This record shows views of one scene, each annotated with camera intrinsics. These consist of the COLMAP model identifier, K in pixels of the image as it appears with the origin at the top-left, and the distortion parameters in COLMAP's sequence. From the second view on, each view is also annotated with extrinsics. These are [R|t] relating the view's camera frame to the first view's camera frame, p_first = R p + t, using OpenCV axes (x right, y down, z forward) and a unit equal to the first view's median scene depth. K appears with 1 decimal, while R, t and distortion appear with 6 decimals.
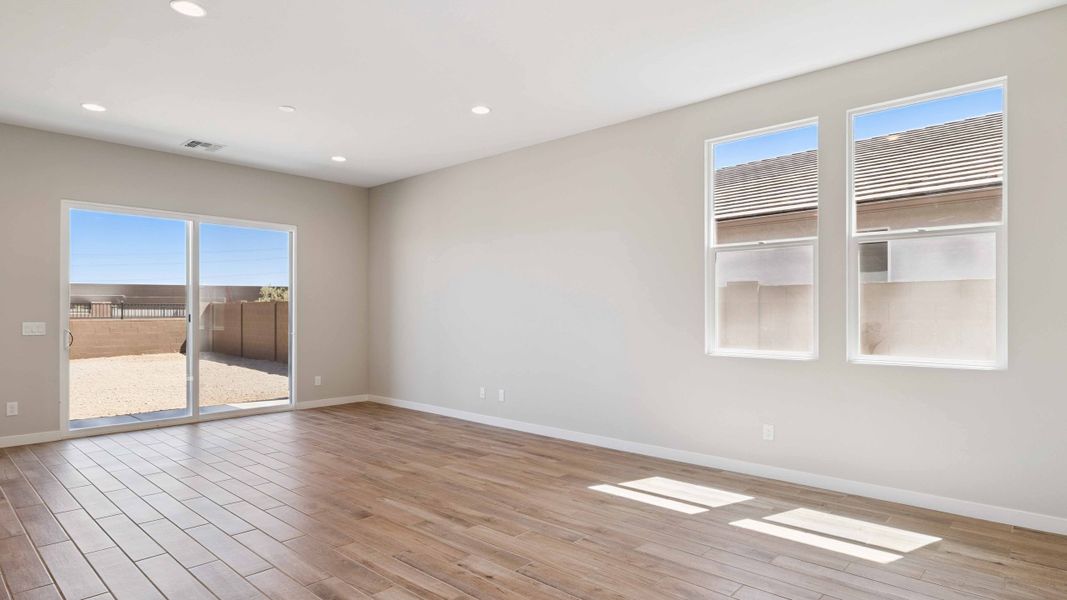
lens RADIAL K [[570.6, 0, 532.5], [0, 570.6, 303.7], [0, 0, 1]] dist [-0.000244, 0.000103]
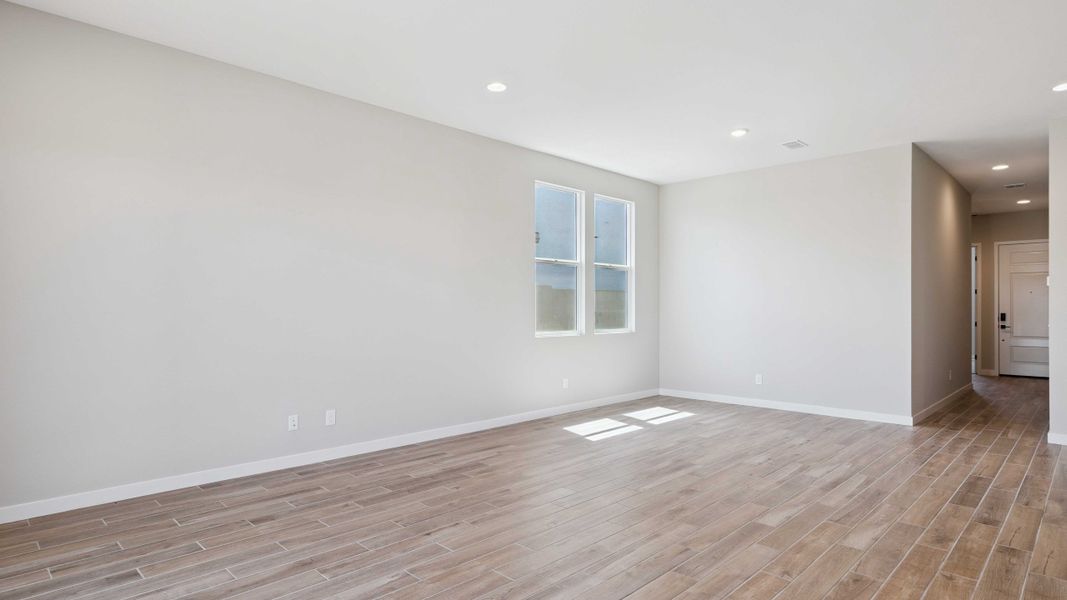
lens RADIAL K [[570.6, 0, 533.9], [0, 570.6, 305.5], [0, 0, 1]] dist [-0.000244, 0.000103]
pose [[0.047099, -0.000941, 0.998890, -1.455849], [-0.019543, 0.999807, 0.001863, 0.012486], [-0.998699, -0.019609, 0.047072, 1.287051]]
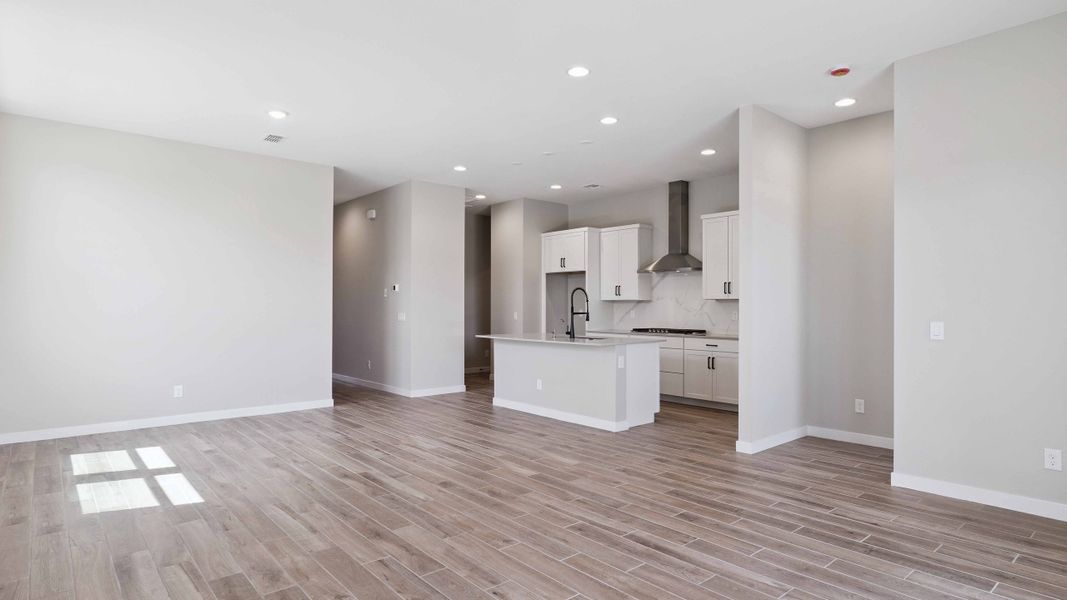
lens RADIAL K [[570.6, 0, 536.3], [0, 570.6, 303.3], [0, 0, 1]] dist [-0.000244, 0.000103]
pose [[-0.992741, -0.002883, 0.120235, -0.629012], [-0.006289, 0.999589, -0.027952, 0.041499], [-0.120105, -0.028505, -0.992352, 2.175881]]
